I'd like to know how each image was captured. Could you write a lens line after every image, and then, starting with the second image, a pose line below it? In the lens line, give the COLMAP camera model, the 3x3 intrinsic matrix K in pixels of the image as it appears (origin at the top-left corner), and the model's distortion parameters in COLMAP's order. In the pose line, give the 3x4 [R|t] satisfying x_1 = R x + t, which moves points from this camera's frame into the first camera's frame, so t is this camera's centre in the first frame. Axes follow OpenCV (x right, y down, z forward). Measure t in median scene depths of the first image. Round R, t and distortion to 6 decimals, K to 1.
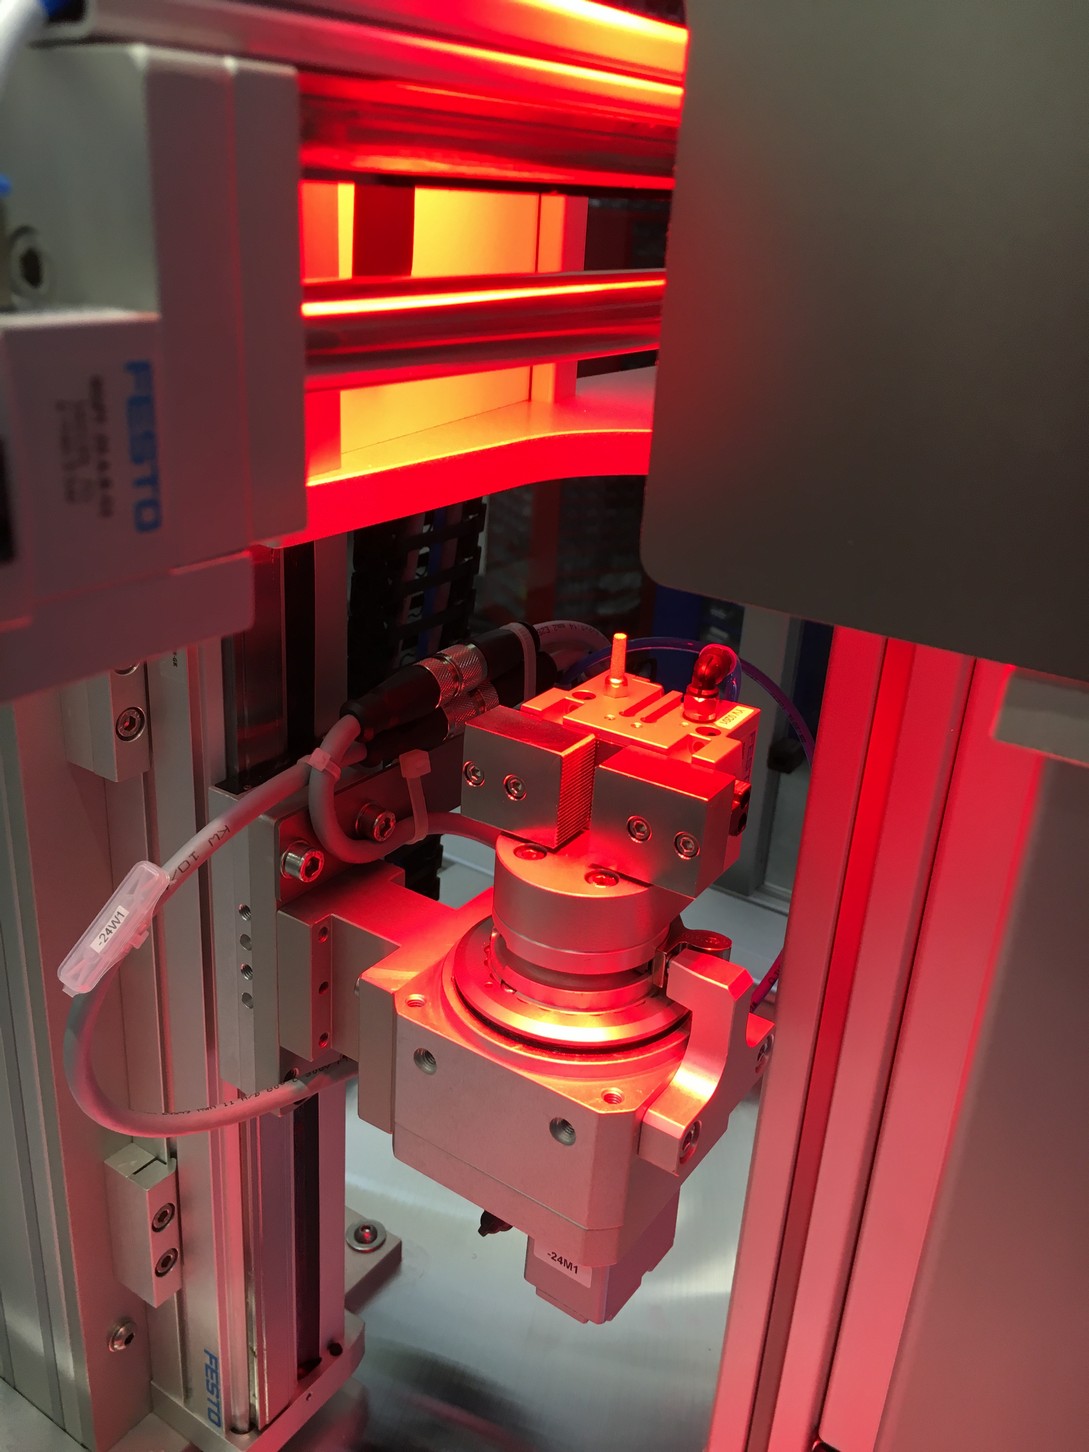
lens RADIAL K [[1276.0, 0, 546.8], [0, 1276.0, 723.9], [0, 0, 1]] dist [0.011803, -0.029259]
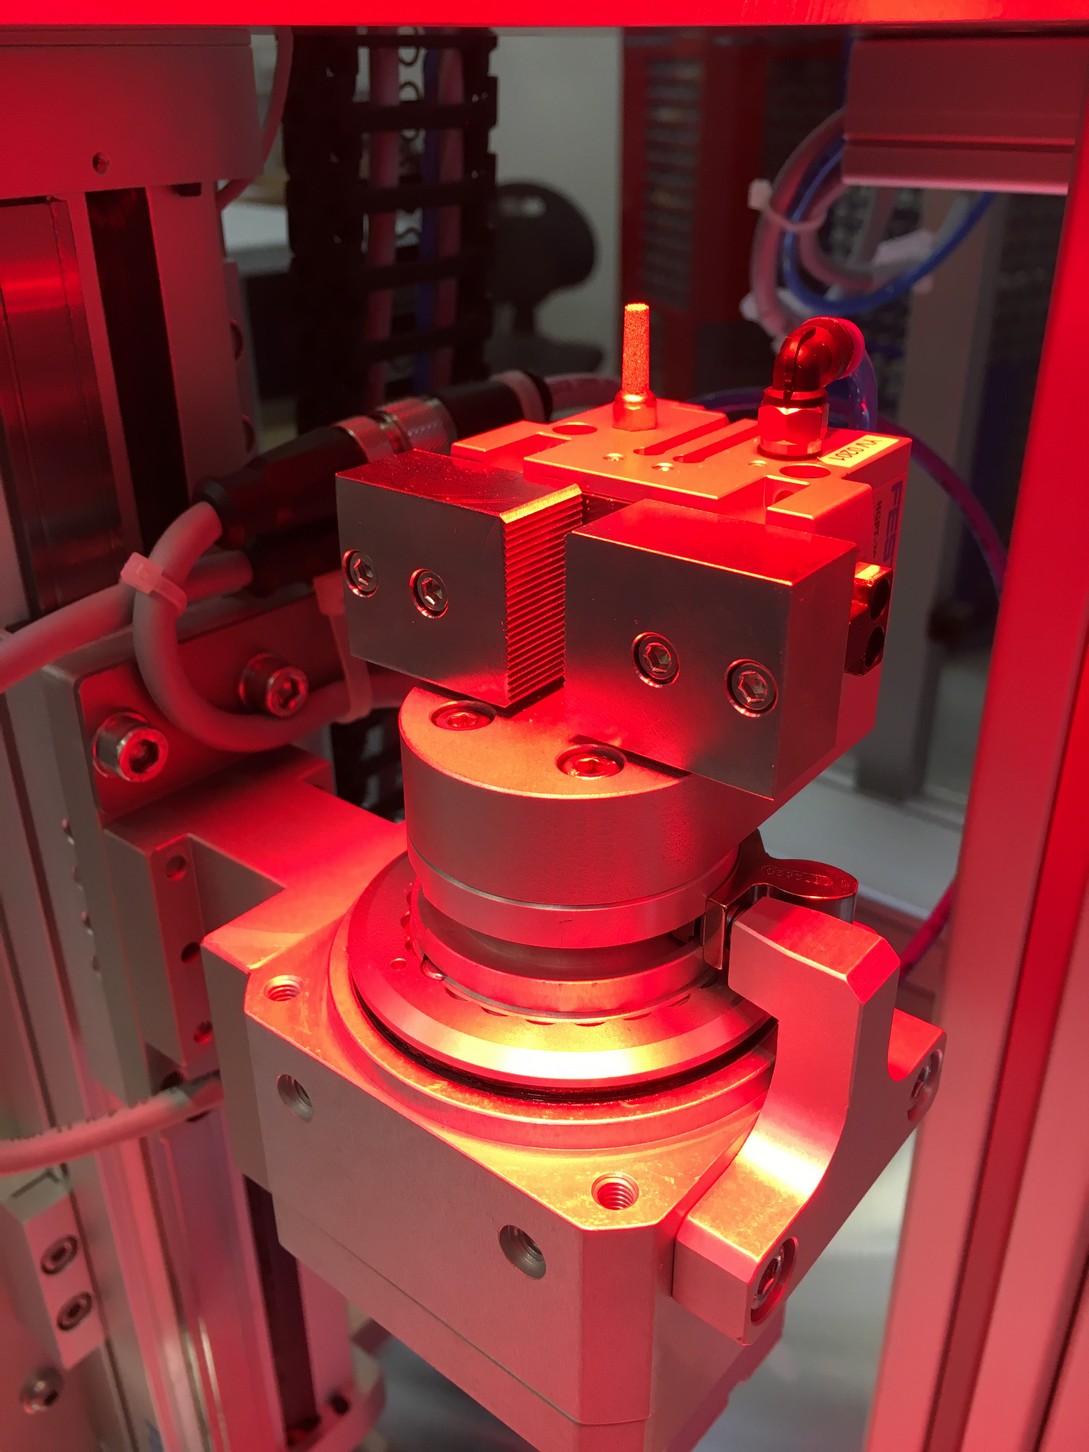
lens RADIAL K [[1276.0, 0, 537.7], [0, 1276.0, 724.1], [0, 0, 1]] dist [0.011803, -0.029259]
pose [[0.991897, -0.019414, -0.125554, 0.081536], [0.028022, 0.997348, 0.067163, 0.067516], [0.123917, -0.070137, 0.989811, 0.470987]]
